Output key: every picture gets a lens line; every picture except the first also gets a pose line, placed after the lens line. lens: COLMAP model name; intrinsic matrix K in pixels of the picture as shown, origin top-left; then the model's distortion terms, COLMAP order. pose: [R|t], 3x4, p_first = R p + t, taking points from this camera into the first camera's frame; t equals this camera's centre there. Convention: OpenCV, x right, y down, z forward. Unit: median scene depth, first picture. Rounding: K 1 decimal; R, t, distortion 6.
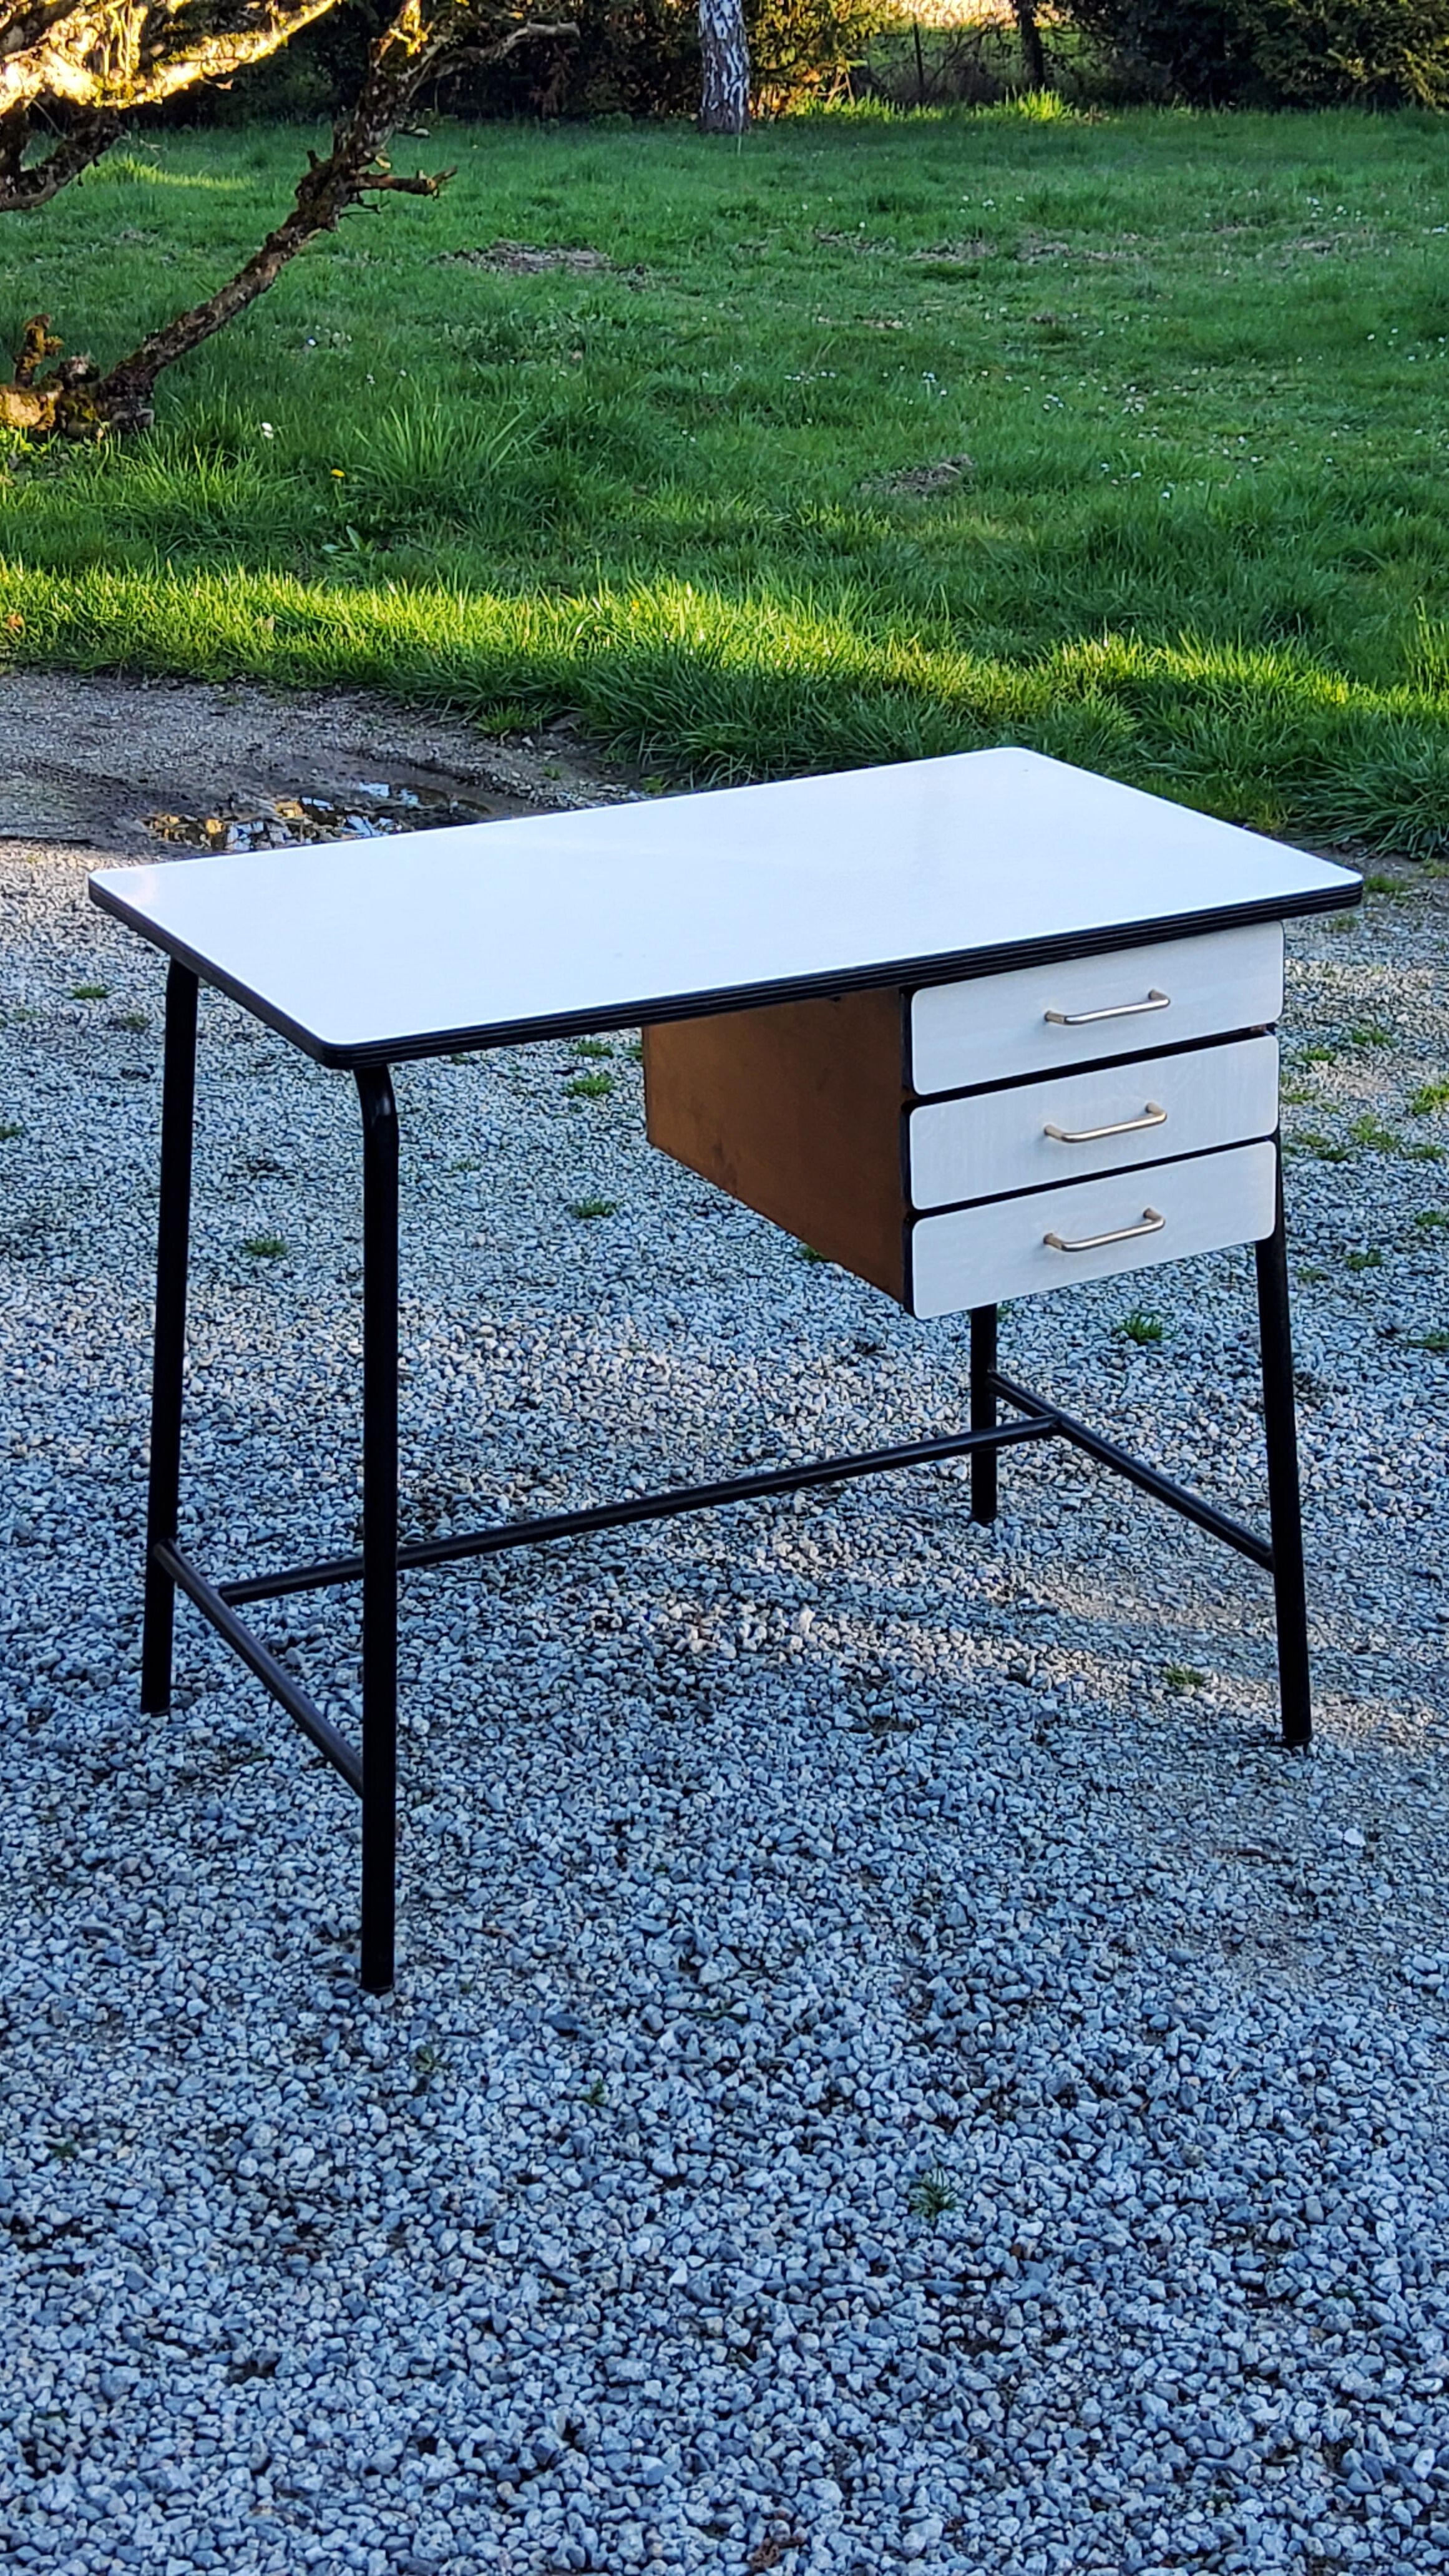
lens RADIAL K [[3792.9, 0, 716.6], [0, 3792.9, 1302.7], [0, 0, 1]] dist [0.082456, 0.000000]
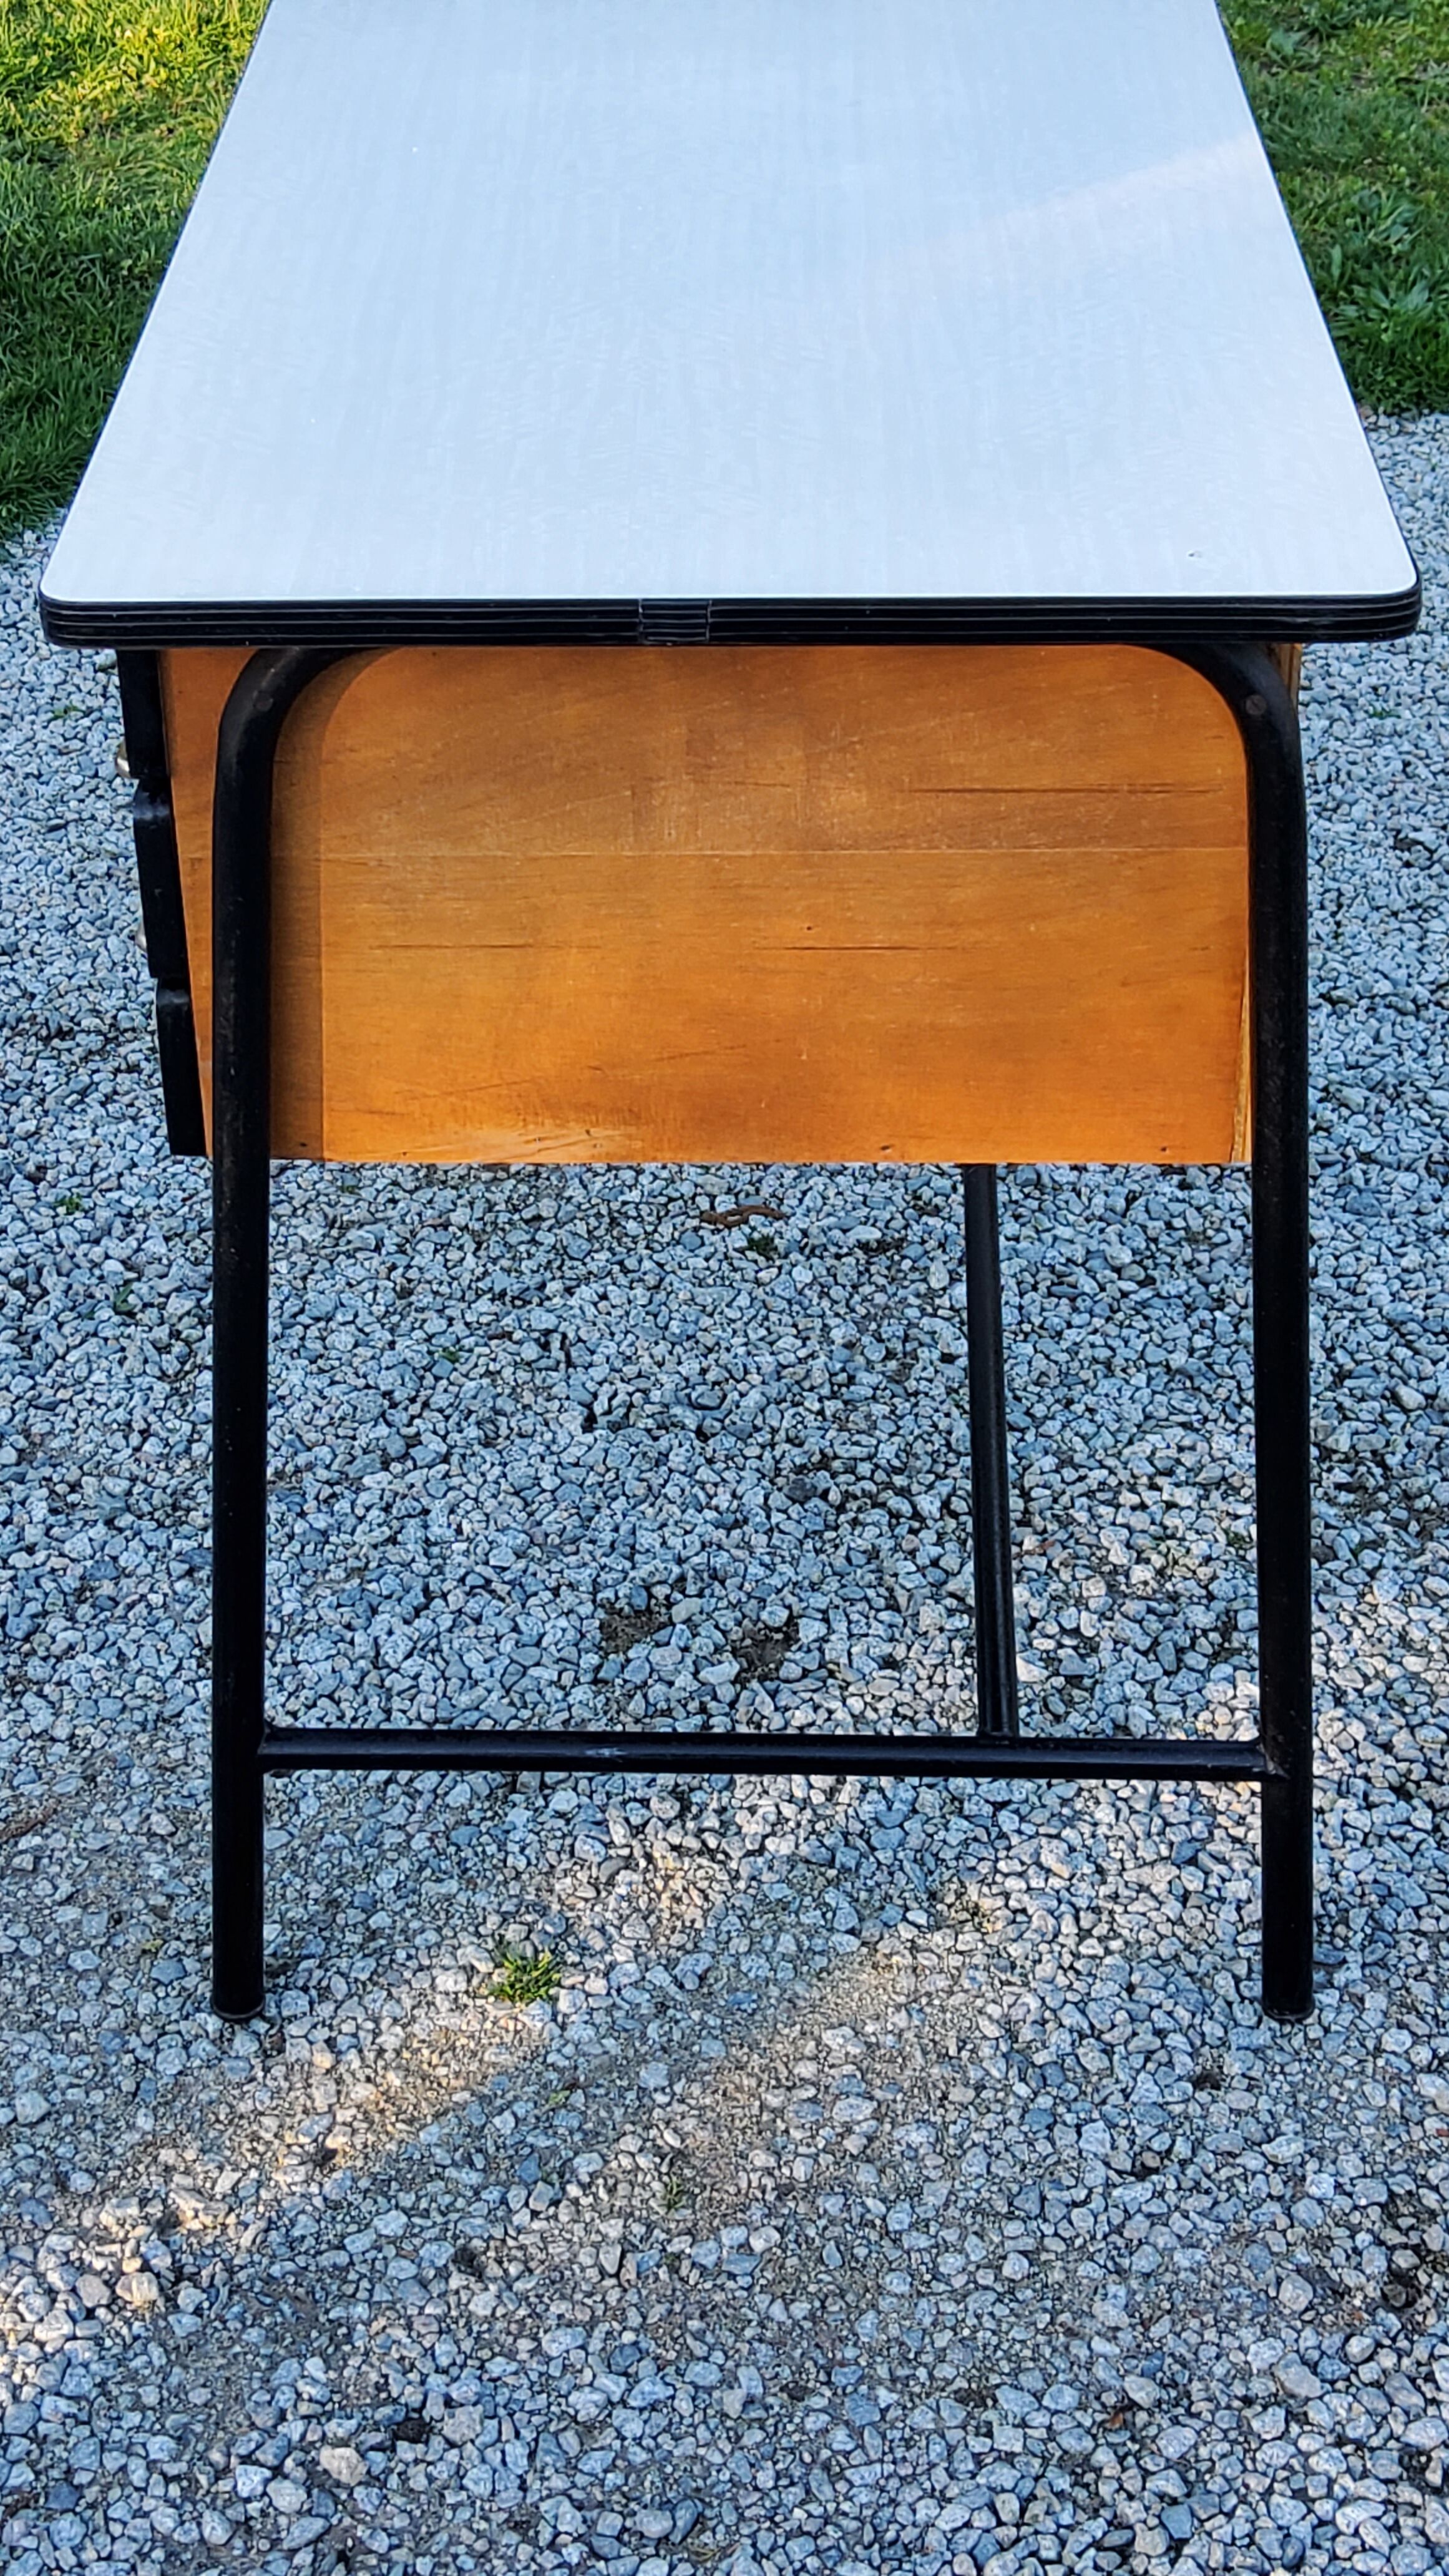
lens RADIAL K [[3792.9, 0, 702.4], [0, 3792.9, 1270.4], [0, 0, 1]] dist [0.082456, 0.000000]
pose [[-0.474461, 0.492844, -0.729377, 0.519433], [-0.295916, 0.691060, 0.659447, -0.391508], [0.829048, 0.528716, -0.182041, 1.174581]]
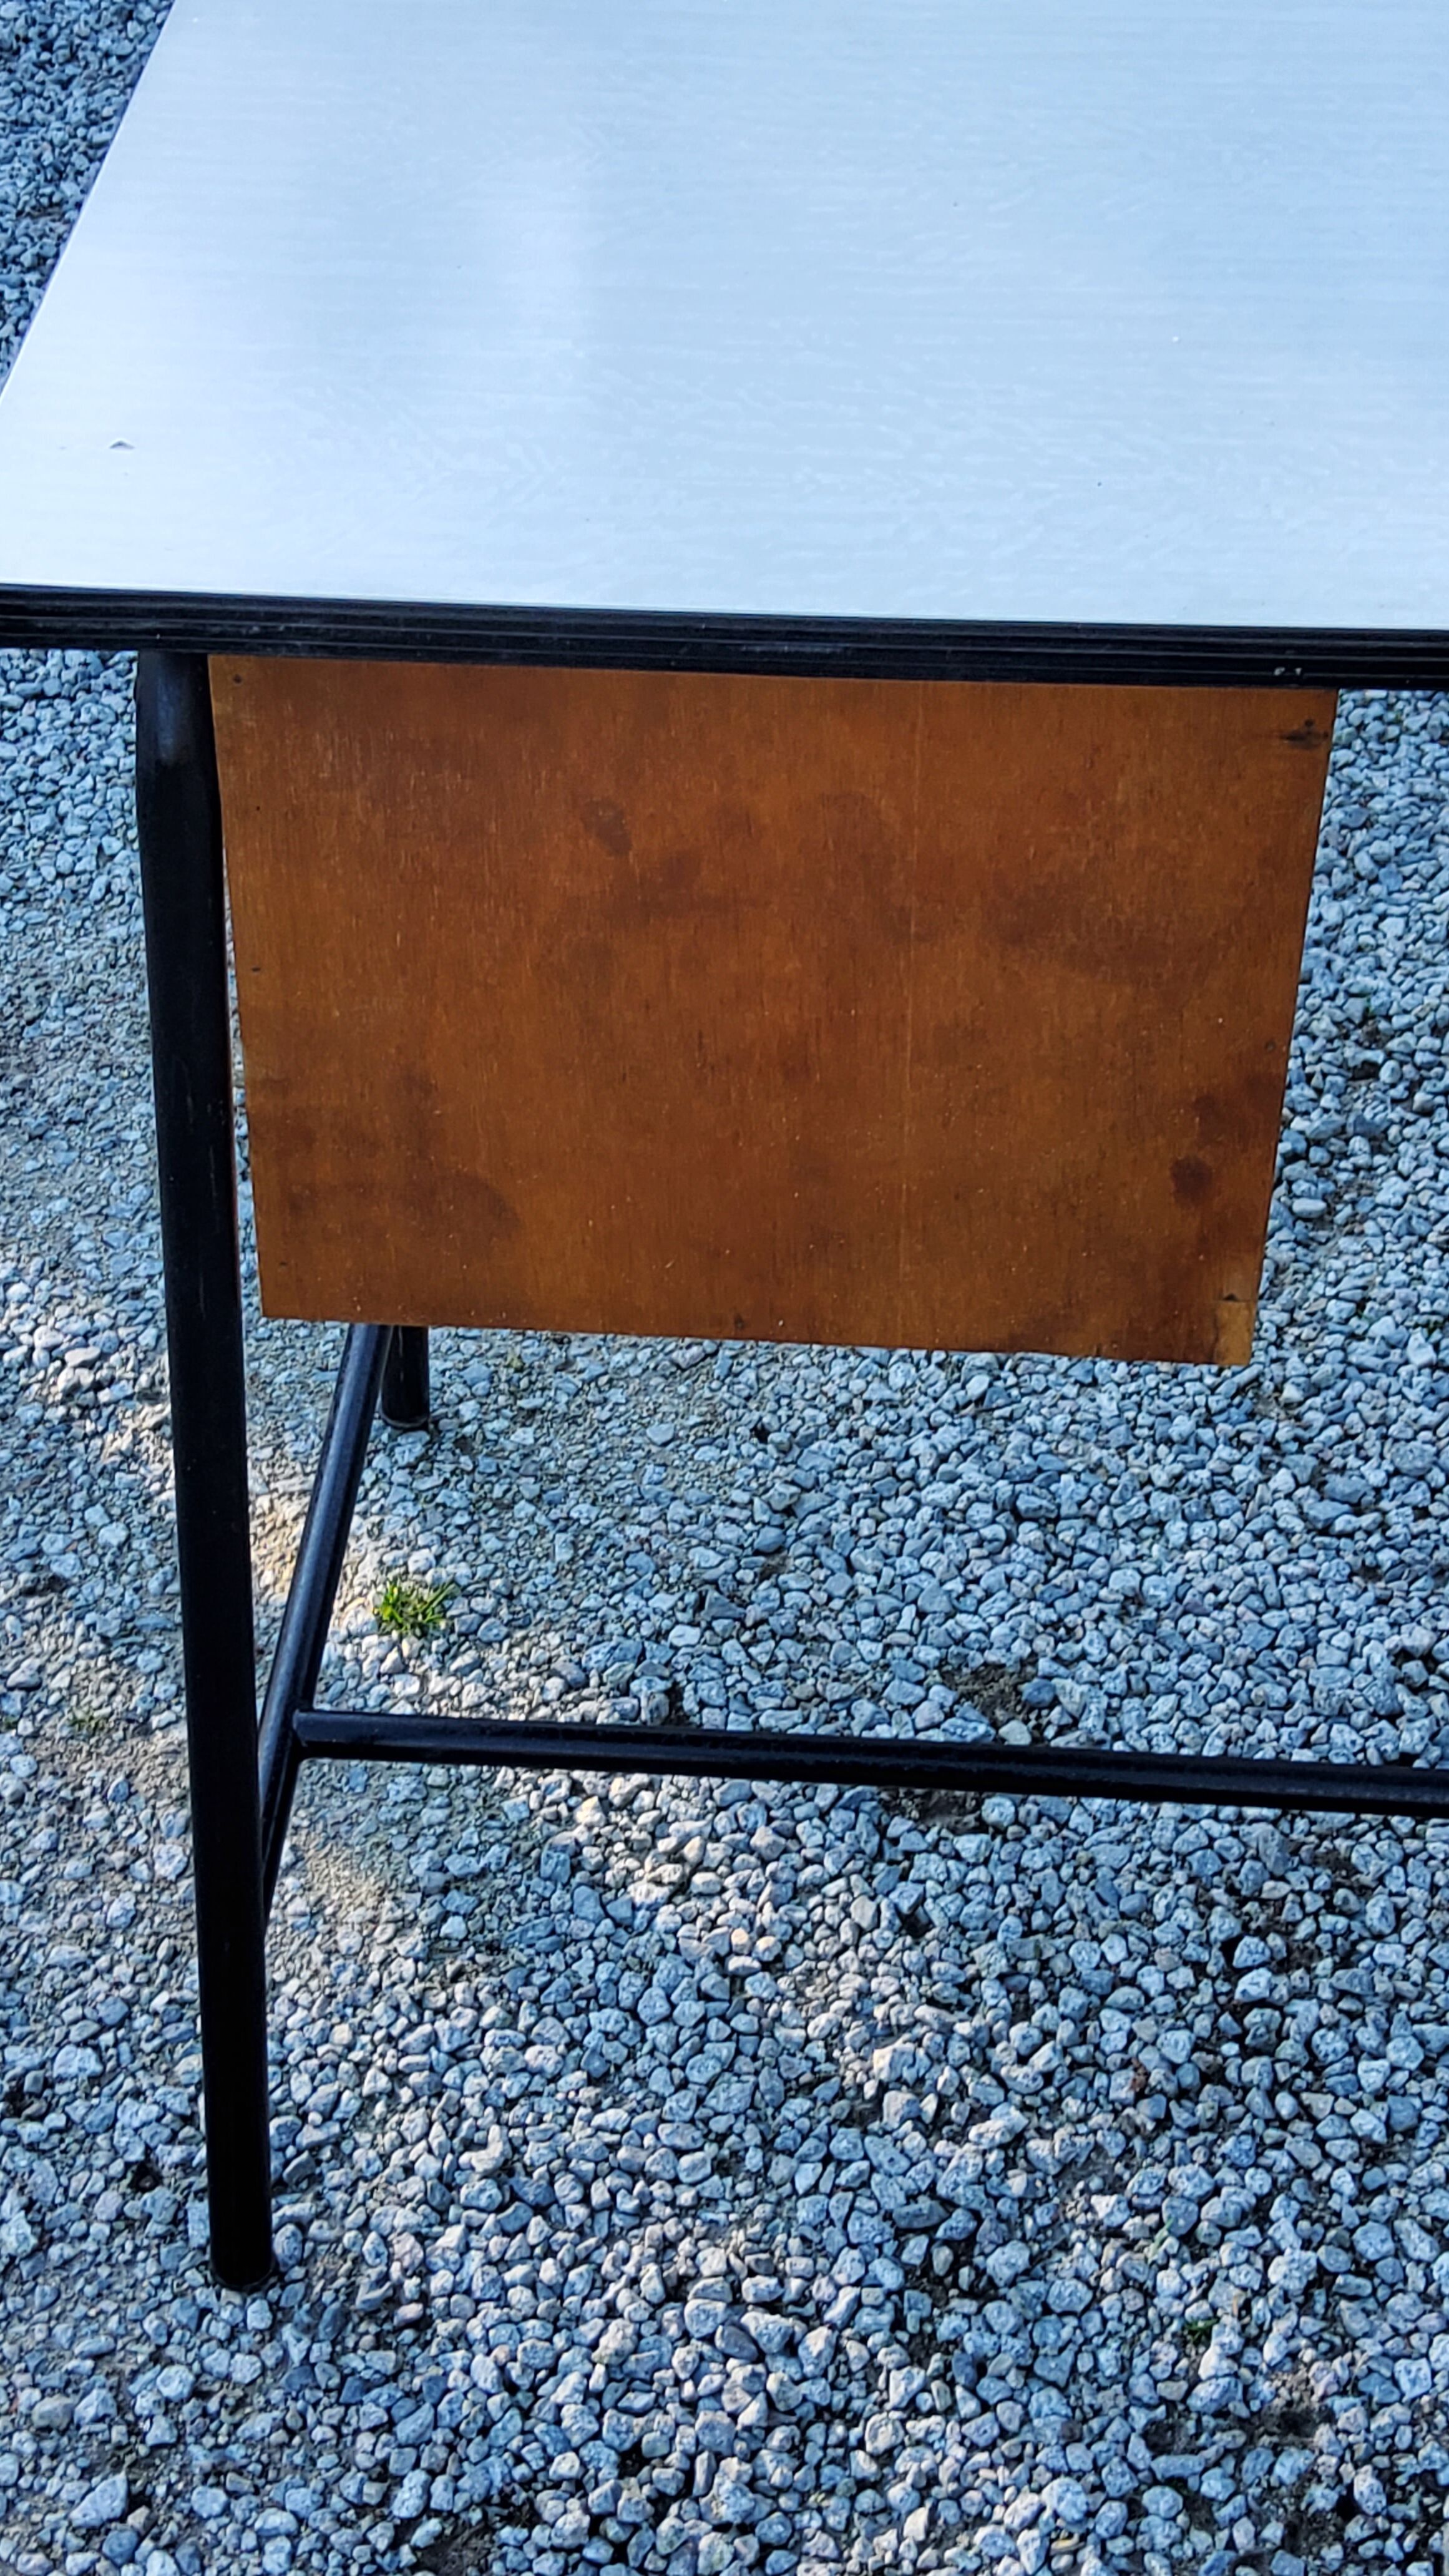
lens RADIAL K [[3792.9, 0, 753.6], [0, 3792.9, 1249.5], [0, 0, 1]] dist [0.082456, 0.000000]
pose [[-0.864660, -0.305702, 0.398635, -0.131693], [0.189301, 0.536757, 0.822227, -0.401659], [-0.465326, 0.786409, -0.406242, 1.271004]]
